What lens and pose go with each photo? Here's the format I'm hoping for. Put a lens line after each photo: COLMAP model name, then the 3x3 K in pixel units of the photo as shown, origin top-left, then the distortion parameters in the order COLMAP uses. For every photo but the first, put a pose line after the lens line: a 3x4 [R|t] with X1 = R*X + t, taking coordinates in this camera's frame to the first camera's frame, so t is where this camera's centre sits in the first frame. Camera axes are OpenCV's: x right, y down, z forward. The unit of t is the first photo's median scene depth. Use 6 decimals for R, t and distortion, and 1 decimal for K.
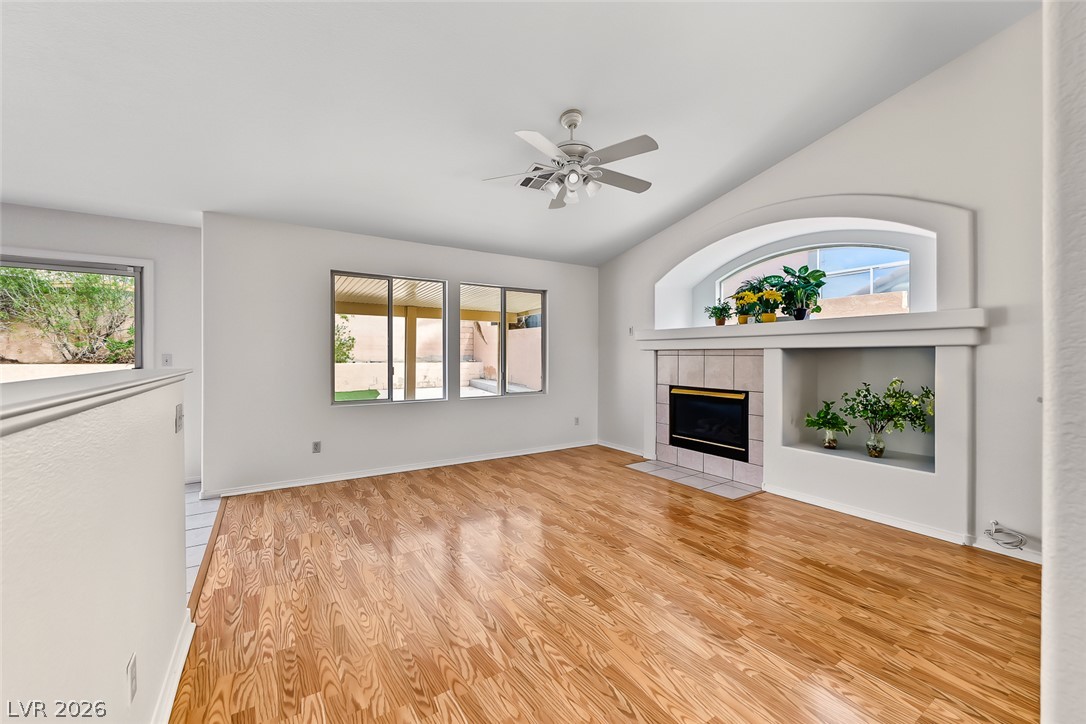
lens RADIAL K [[427.4, 0, 536.8], [0, 427.4, 361.3], [0, 0, 1]] dist [0.007010, 0.000591]
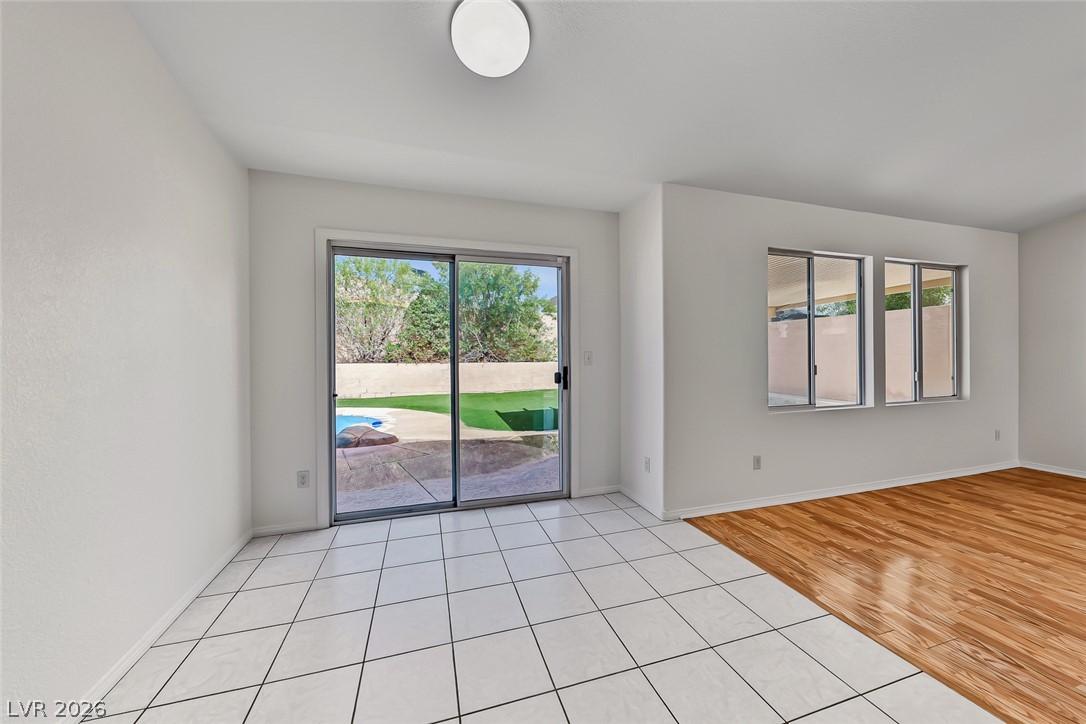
lens RADIAL K [[379.2, 0, 535.3], [0, 379.2, 359.2], [0, 0, 1]] dist [0.005699, -0.001562]
pose [[0.965434, -0.005322, -0.260593, -0.818728], [0.003809, 0.999973, -0.006313, 0.006584], [0.260619, 0.005102, 0.965428, 0.206076]]
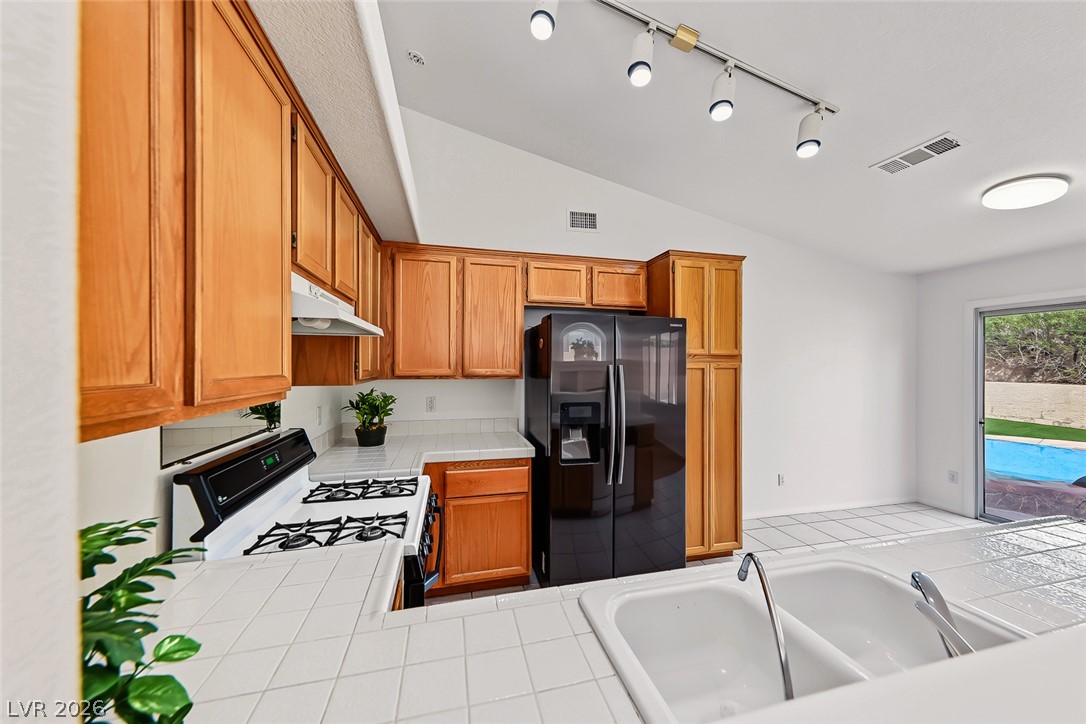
lens RADIAL K [[379.2, 0, 541.6], [0, 379.2, 367.8], [0, 0, 1]] dist [0.005699, -0.001562]
pose [[-0.305291, 0.006758, -0.952235, -0.093924], [-0.009662, 0.999901, 0.010194, -0.070225], [0.952210, 0.012312, -0.305196, 0.035706]]
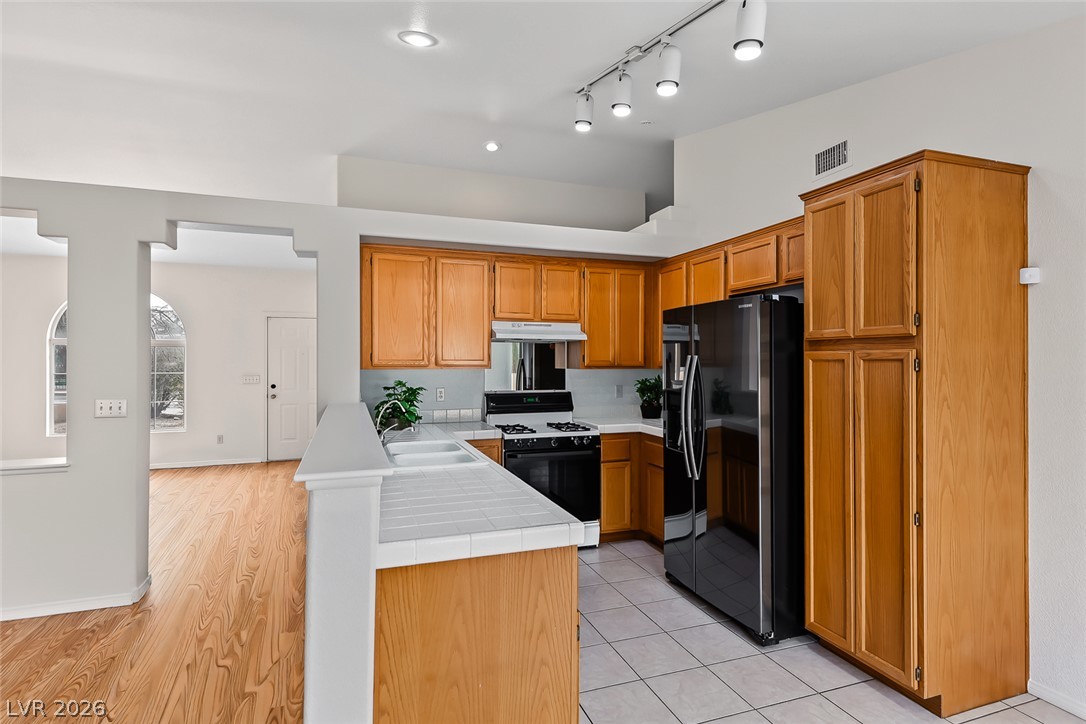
lens RADIAL K [[537.5, 0, 532.1], [0, 537.5, 364.6], [0, 0, 1]] dist [0.018836, -0.002496]
pose [[-0.973879, -0.004842, 0.227017, -0.677143], [-0.001175, 0.999867, 0.016284, -0.069167], [-0.227065, 0.015592, -0.973755, 0.867396]]
